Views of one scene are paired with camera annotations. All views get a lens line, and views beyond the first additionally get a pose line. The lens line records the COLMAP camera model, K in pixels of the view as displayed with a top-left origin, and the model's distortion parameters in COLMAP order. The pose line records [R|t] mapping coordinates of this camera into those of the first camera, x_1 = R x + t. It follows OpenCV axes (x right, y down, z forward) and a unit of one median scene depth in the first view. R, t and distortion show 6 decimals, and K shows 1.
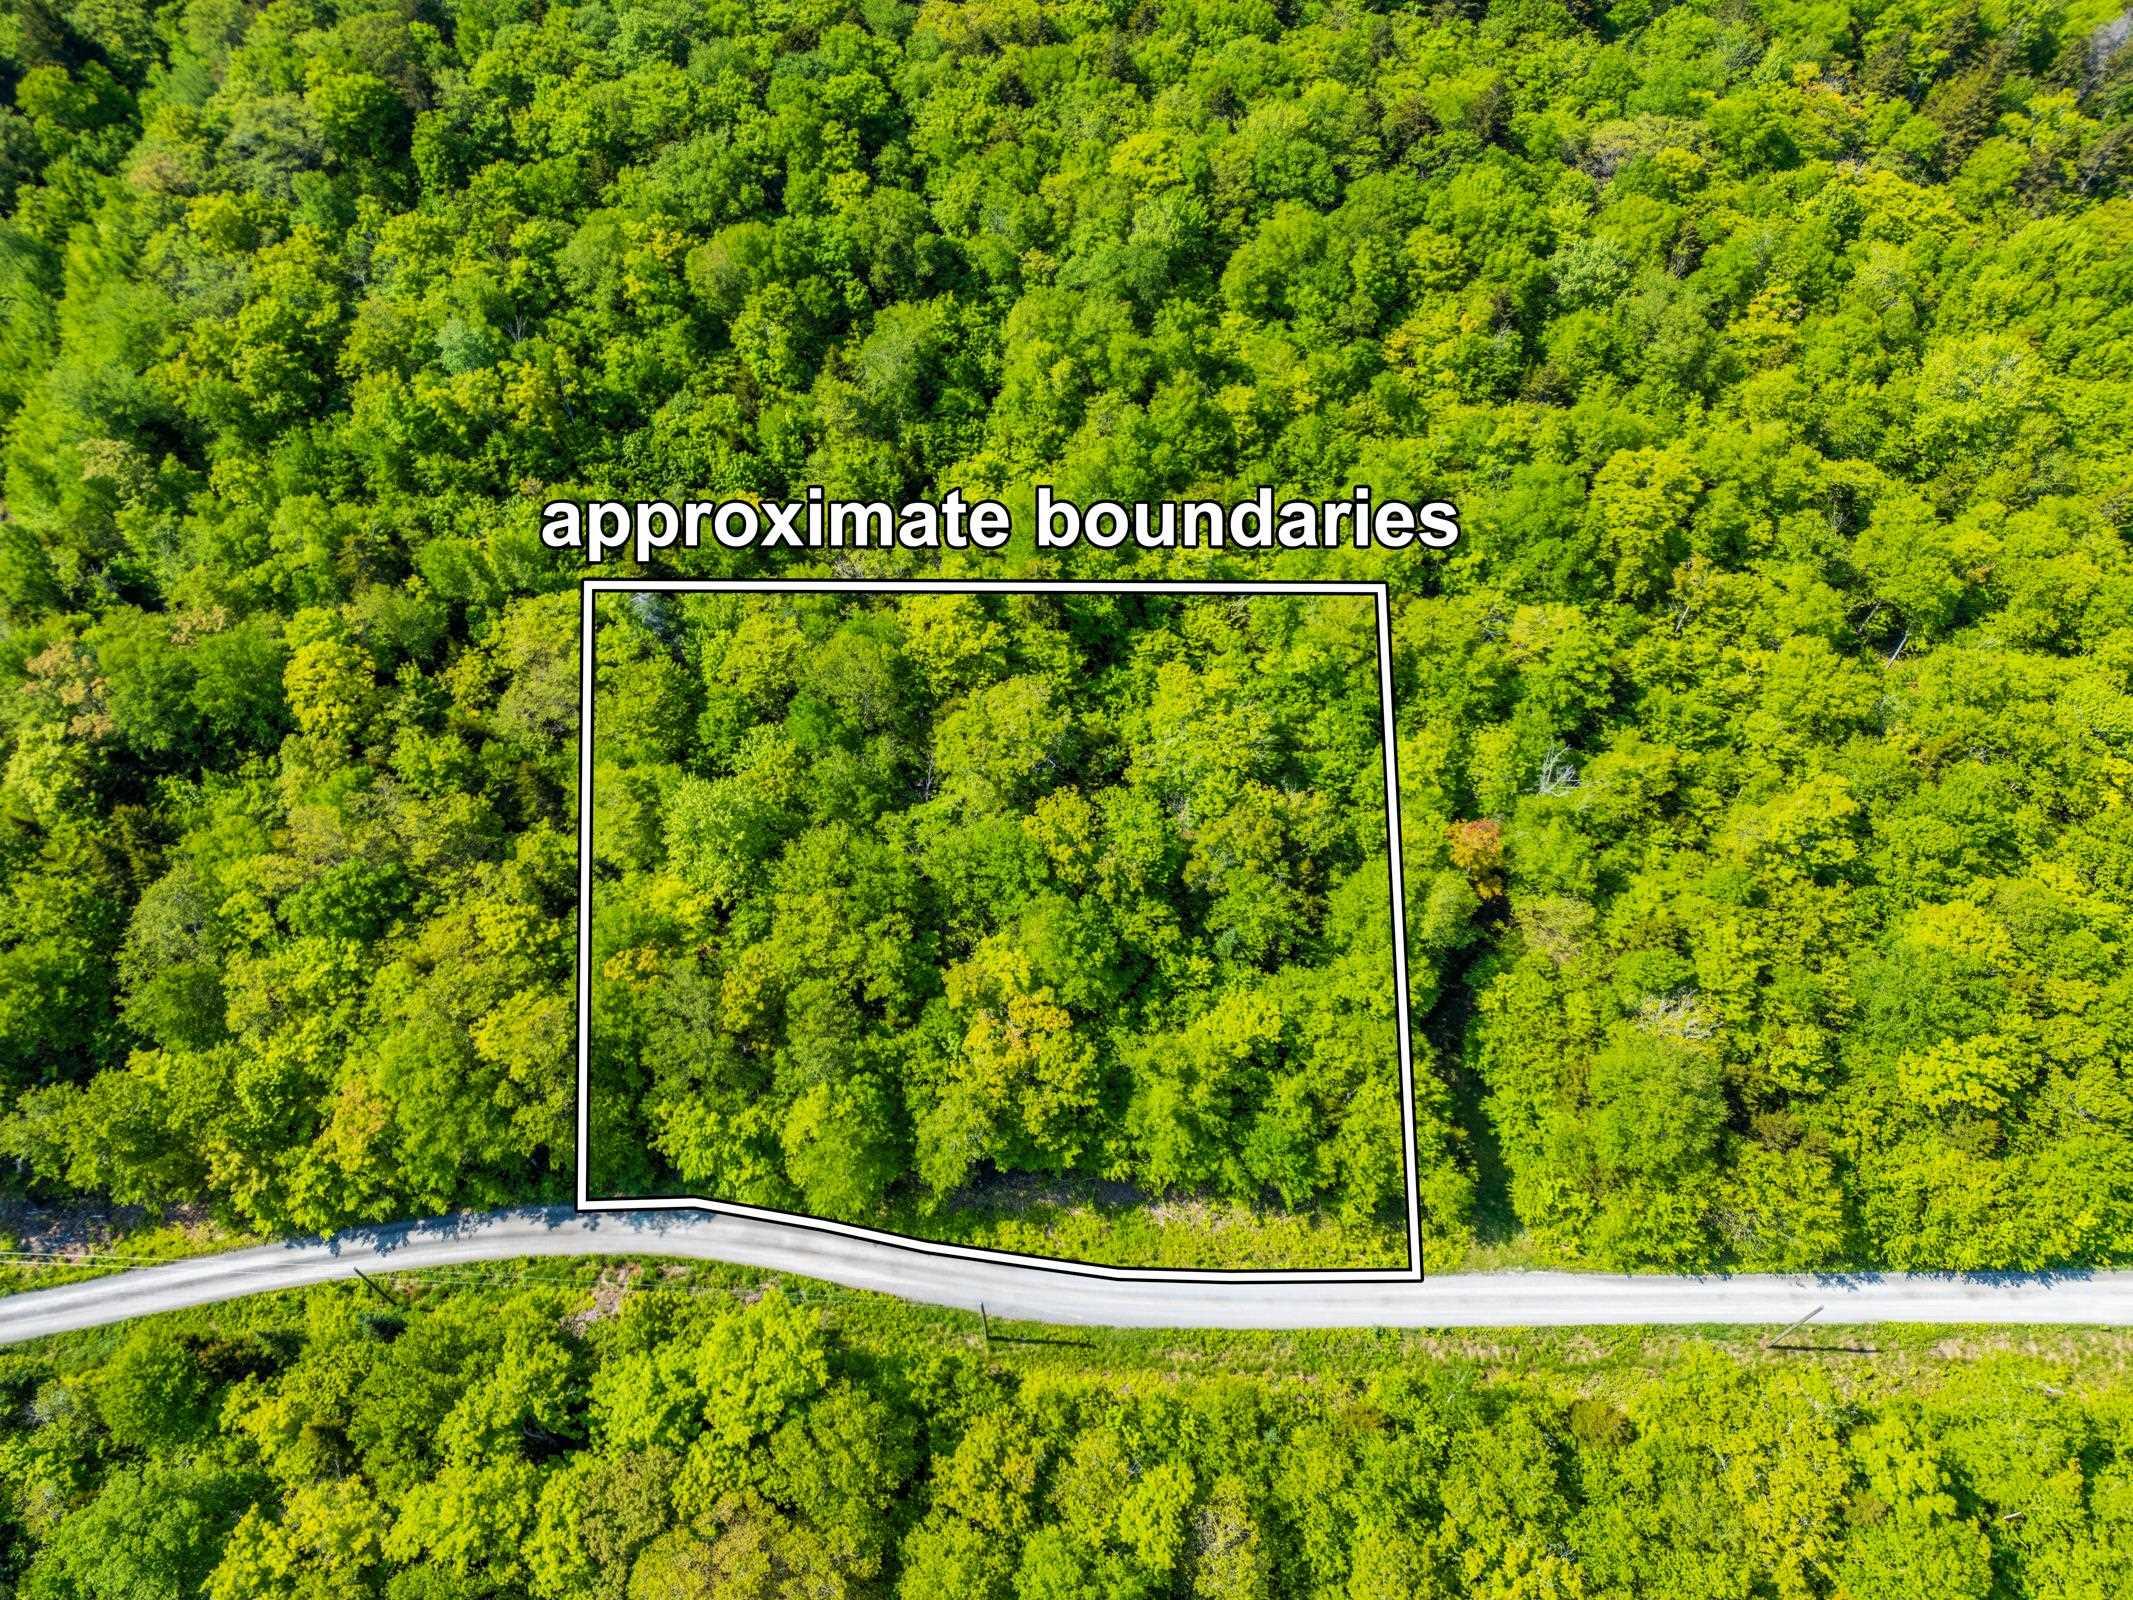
lens RADIAL K [[1499.7, 0, 1066.5], [0, 1499.7, 800.0], [0, 0, 1]] dist [0.139217, -0.169933]
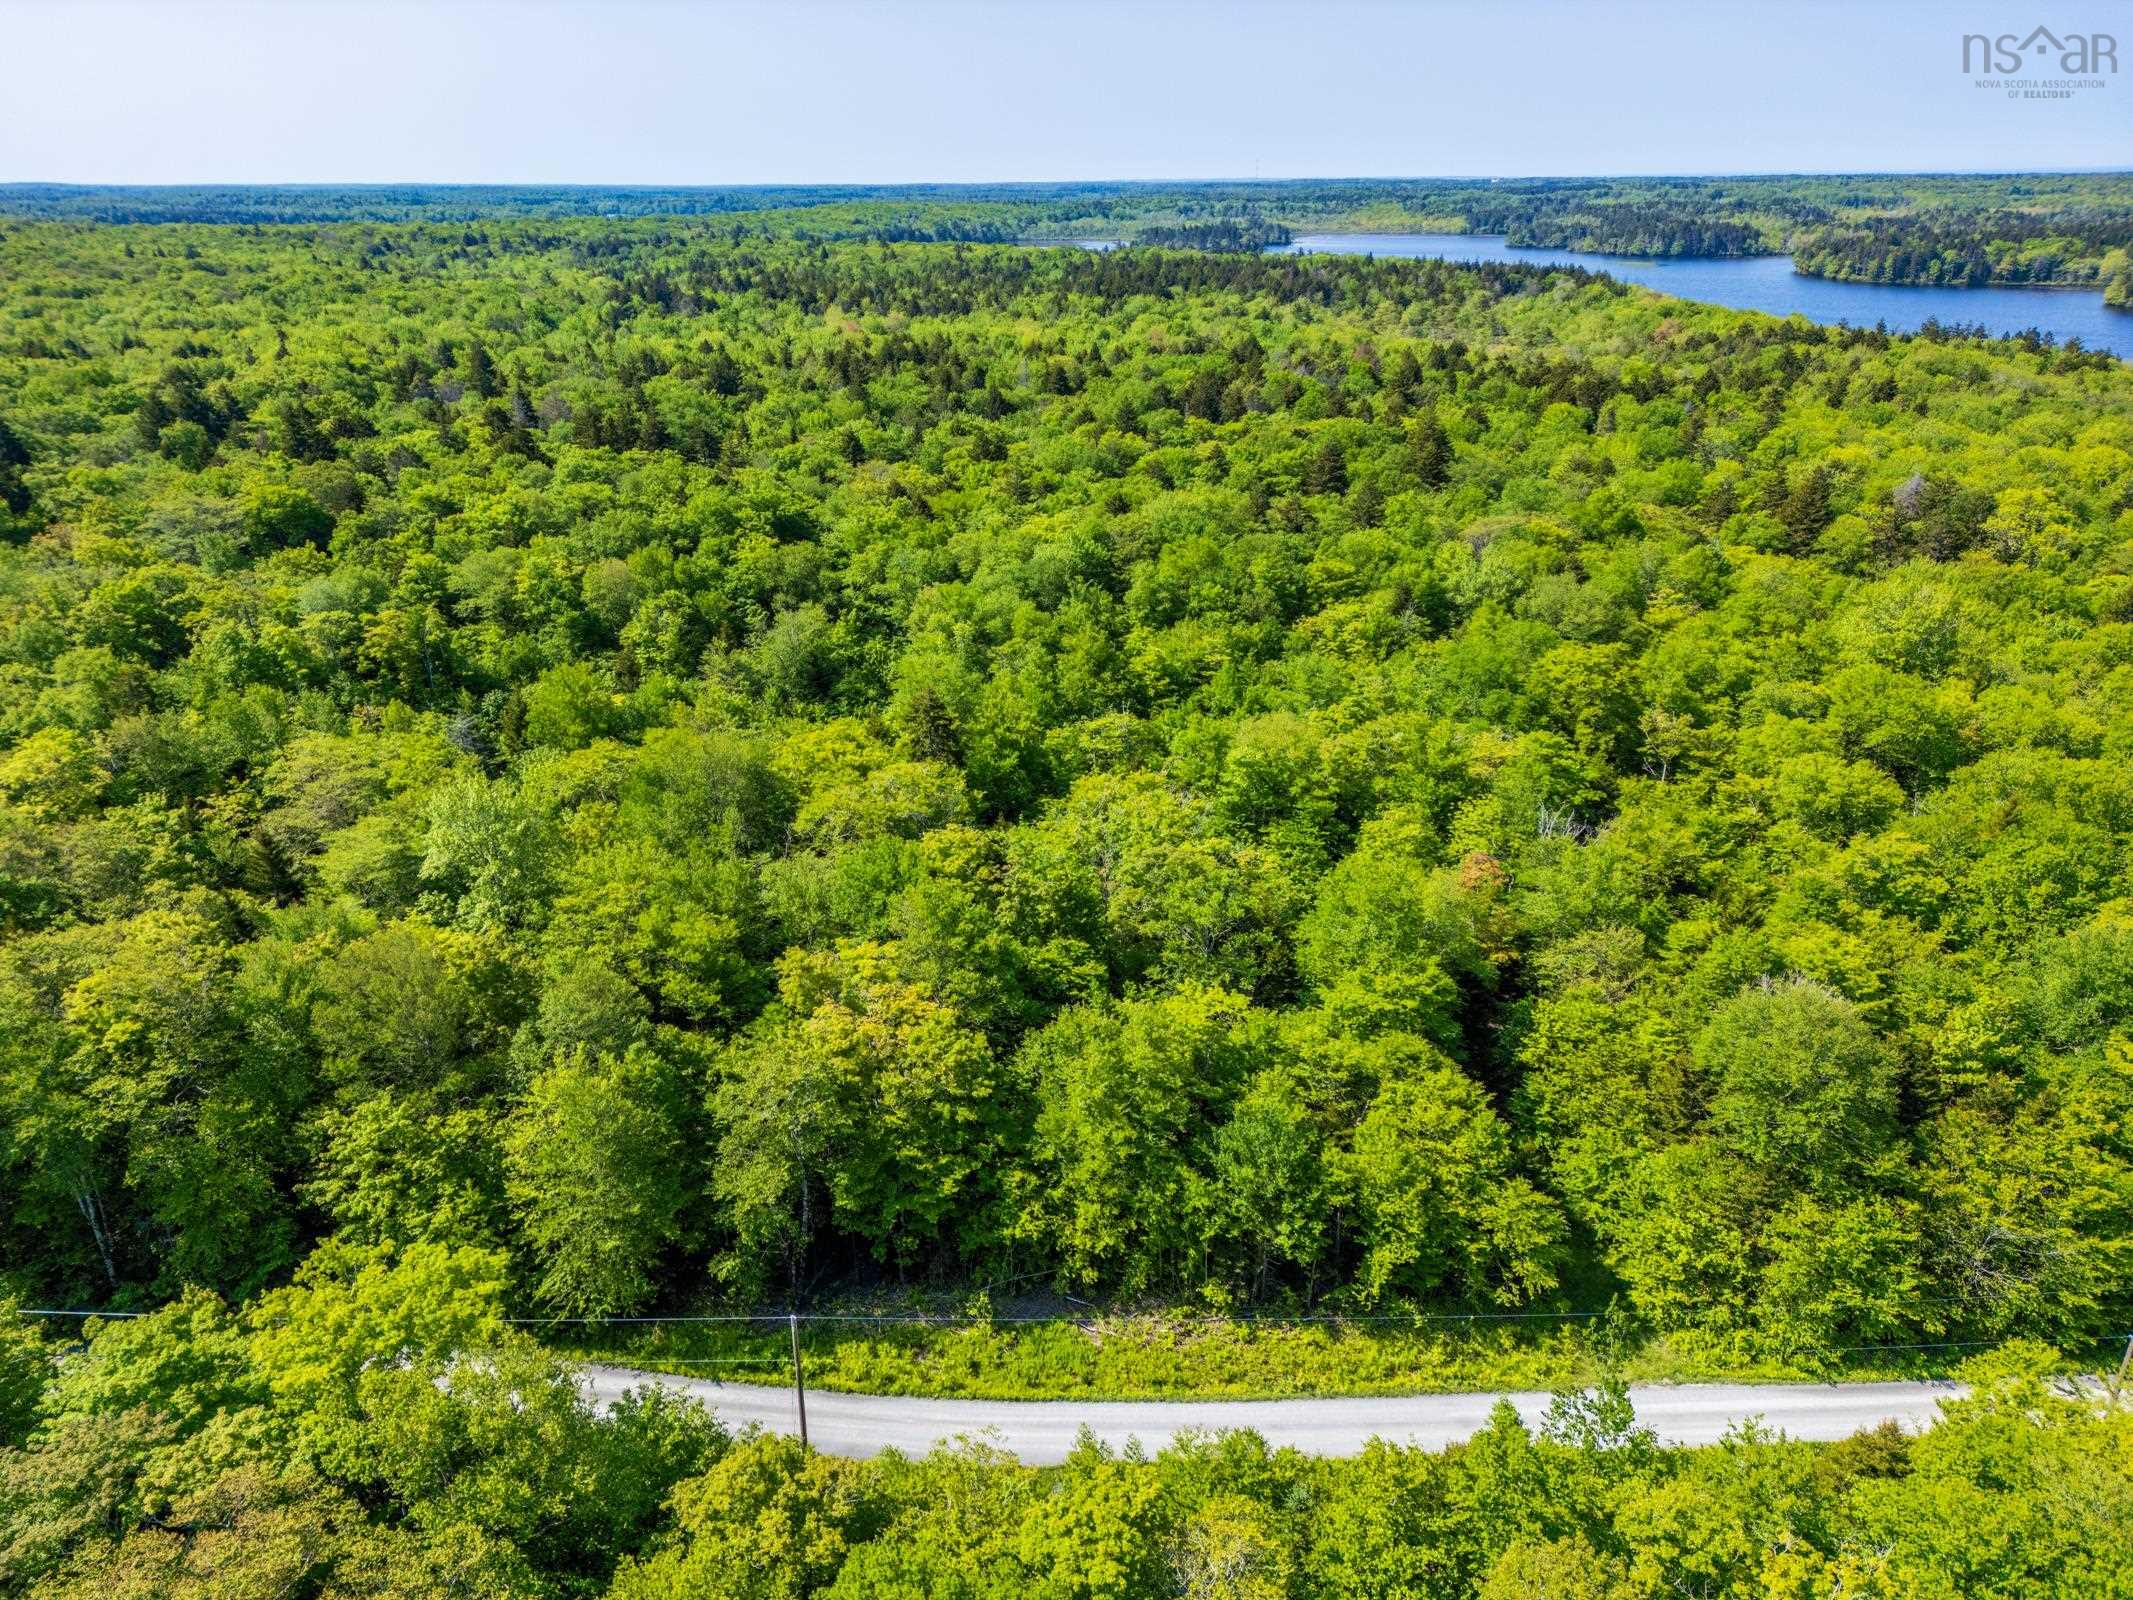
lens RADIAL K [[1499.7, 0, 1066.5], [0, 1499.7, 800.0], [0, 0, 1]] dist [0.139217, -0.169933]
pose [[0.998931, -0.014388, 0.043921, 0.018899], [0.036416, 0.830207, -0.556265, 0.334658], [-0.028460, 0.557270, 0.829844, 0.258373]]
